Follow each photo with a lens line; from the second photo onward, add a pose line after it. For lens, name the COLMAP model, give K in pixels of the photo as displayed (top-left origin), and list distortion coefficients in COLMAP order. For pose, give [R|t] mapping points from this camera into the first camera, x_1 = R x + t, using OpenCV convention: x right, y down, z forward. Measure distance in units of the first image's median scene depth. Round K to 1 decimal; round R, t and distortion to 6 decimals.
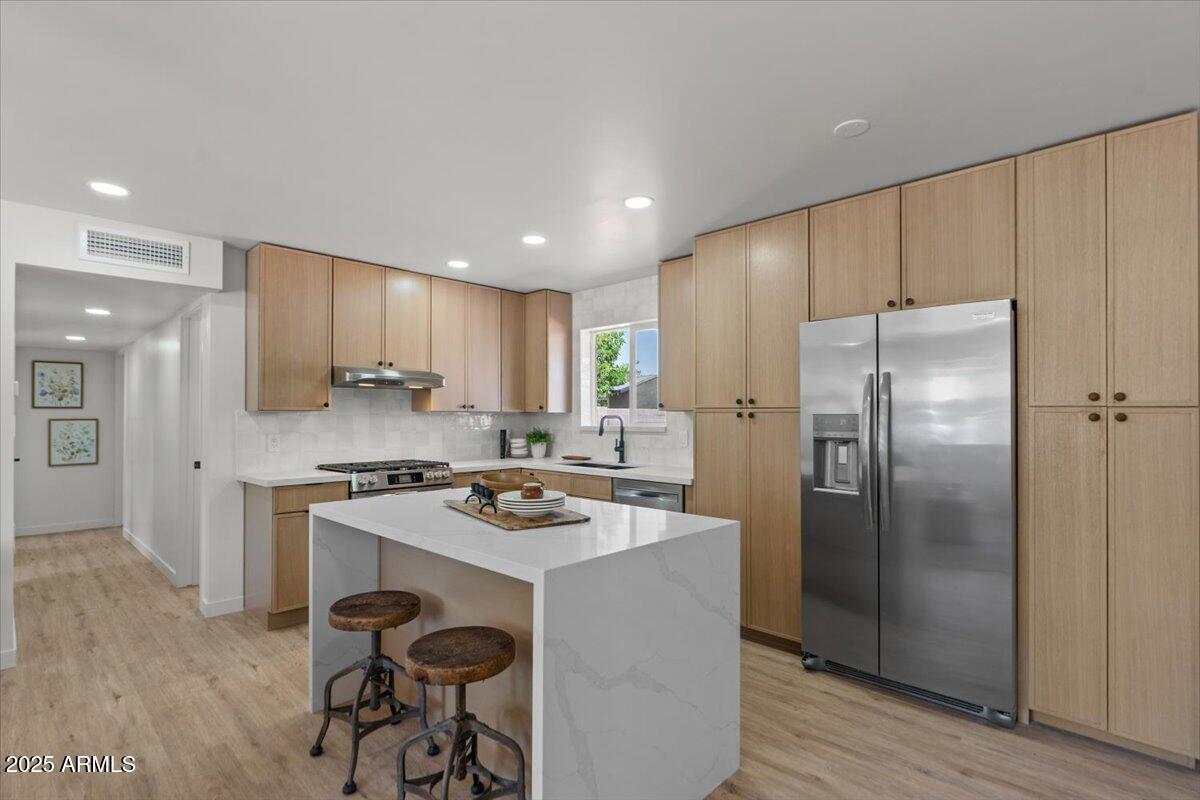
lens RADIAL K [[571.5, 0, 598.7], [0, 571.5, 405.6], [0, 0, 1]] dist [-0.002135, 0.000380]
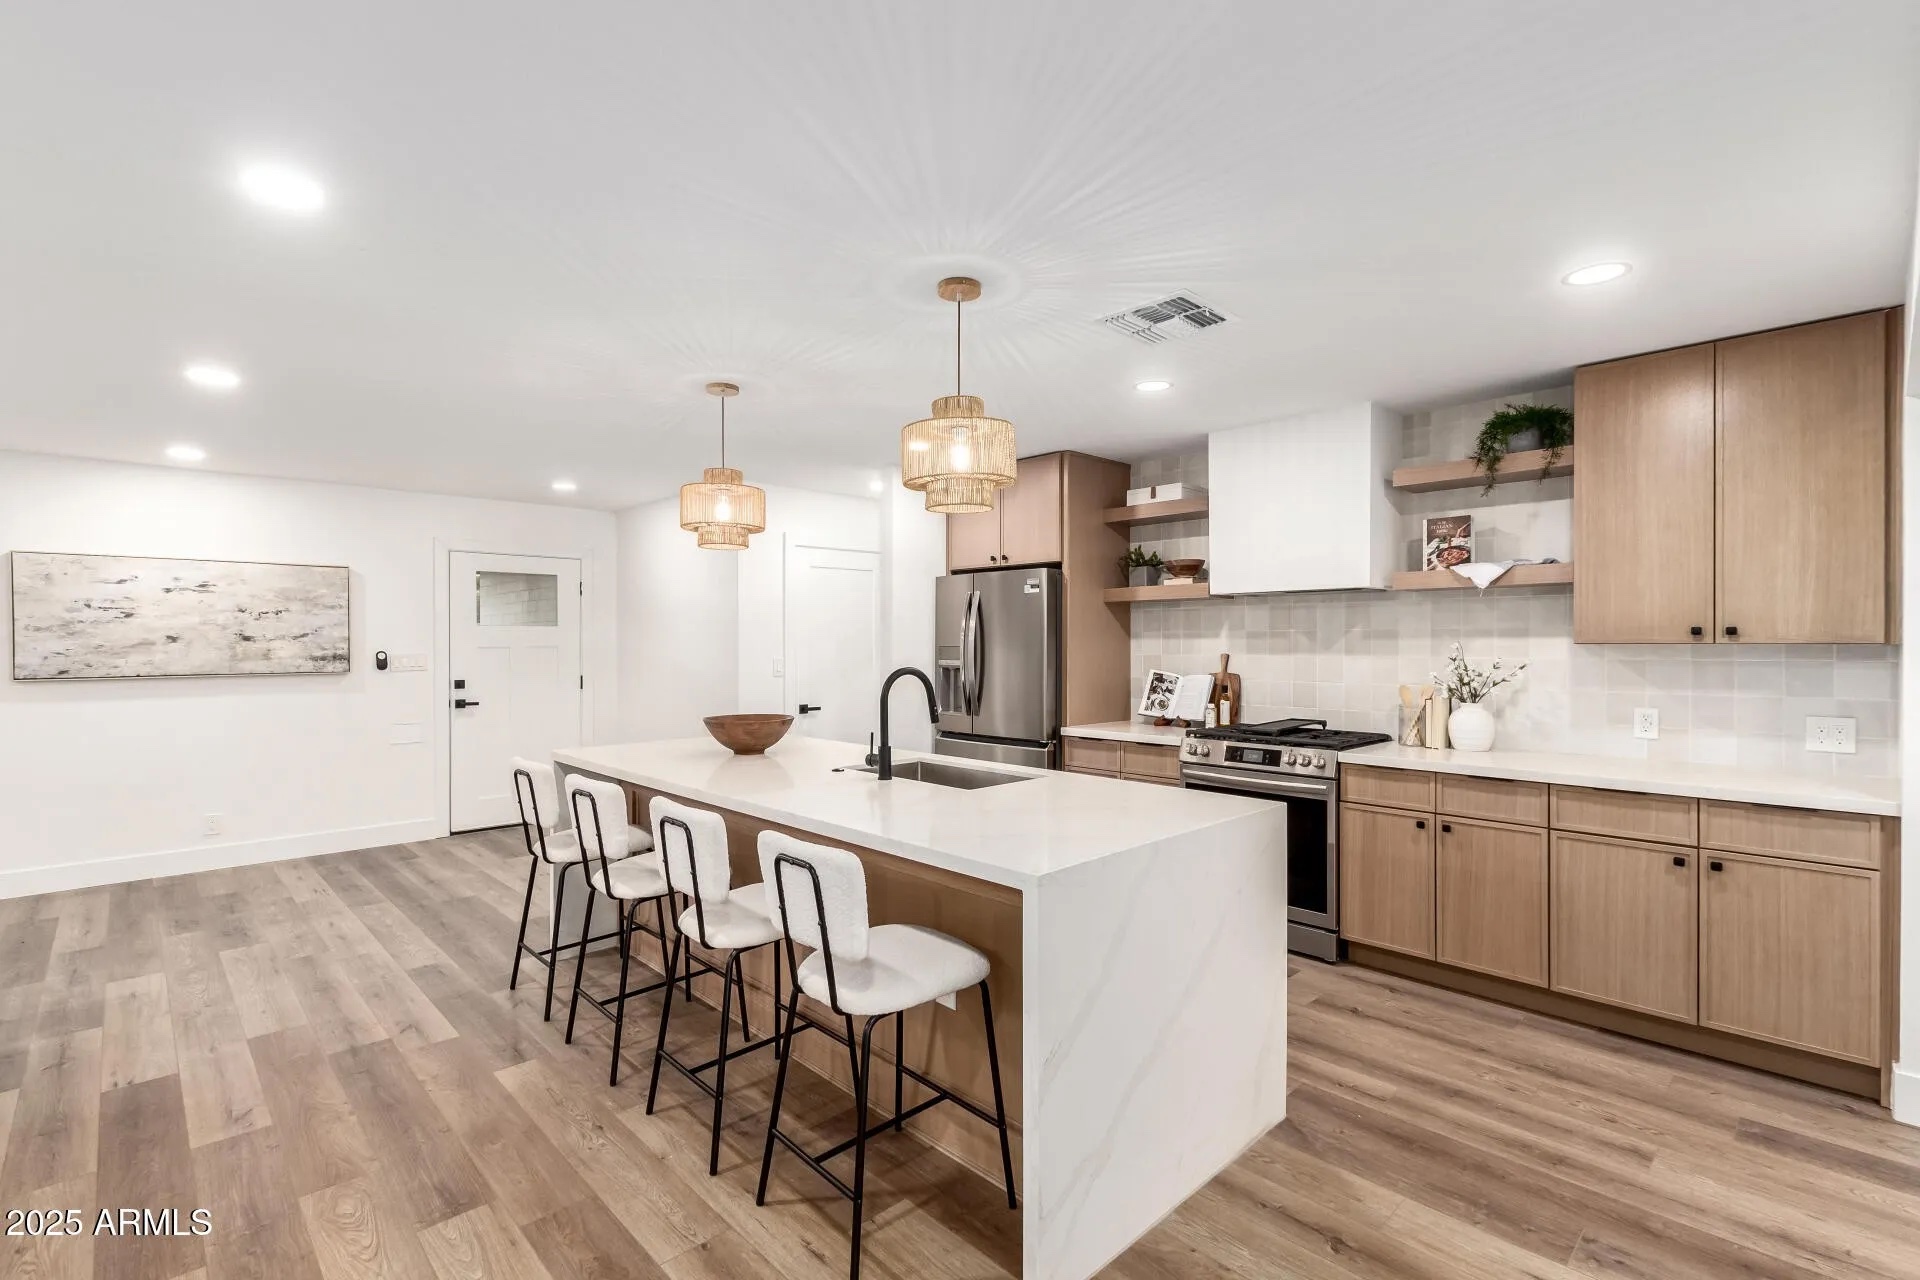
lens RADIAL K [[914.4, 0, 958.0], [0, 914.4, 646.8], [0, 0, 1]] dist [-0.002135, 0.000380]
pose [[-0.069232, -0.004880, -0.997589, 0.637492], [0.008167, 0.999952, -0.005458, 0.002265], [0.997567, -0.008525, -0.069189, 0.615177]]
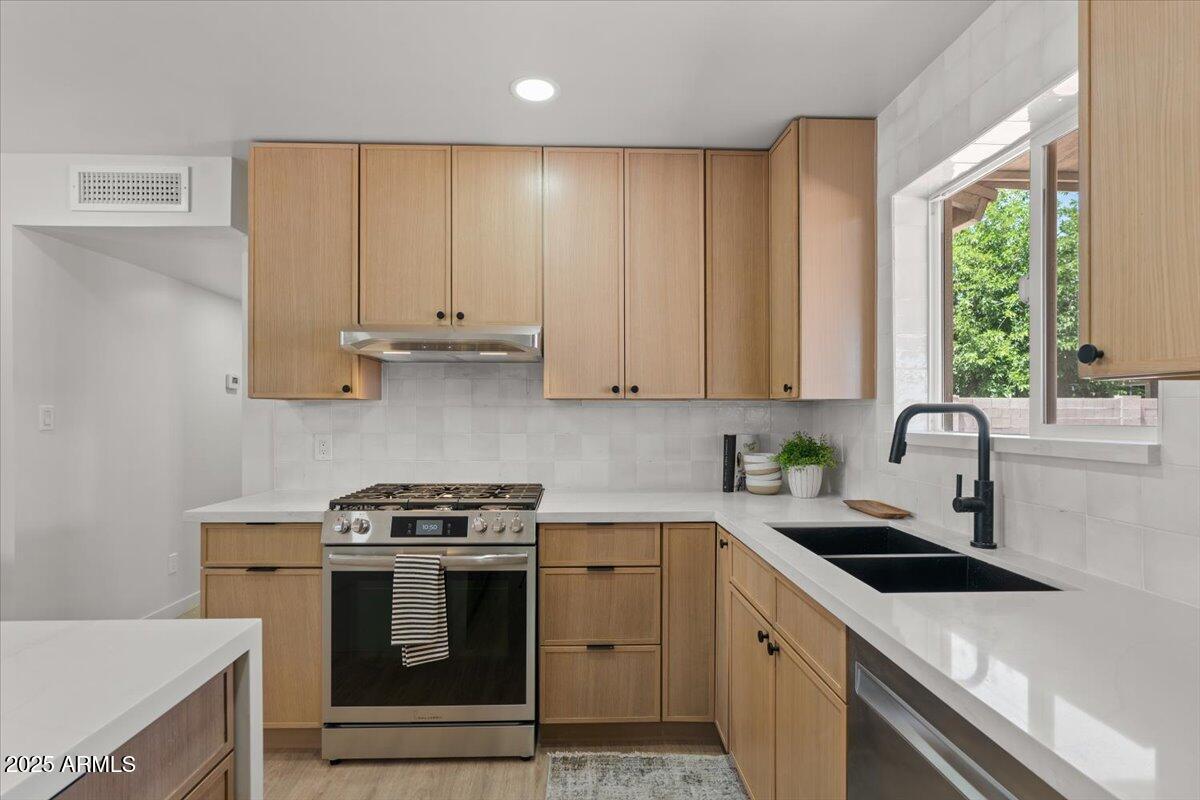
lens RADIAL K [[571.5, 0, 597.5], [0, 571.5, 411.8], [0, 0, 1]] dist [-0.002135, 0.000380]
pose [[0.713222, 0.000324, -0.700938, 0.114668], [0.012739, 0.999829, 0.013425, 0.015002], [0.700822, -0.018504, 0.713096, 0.621551]]
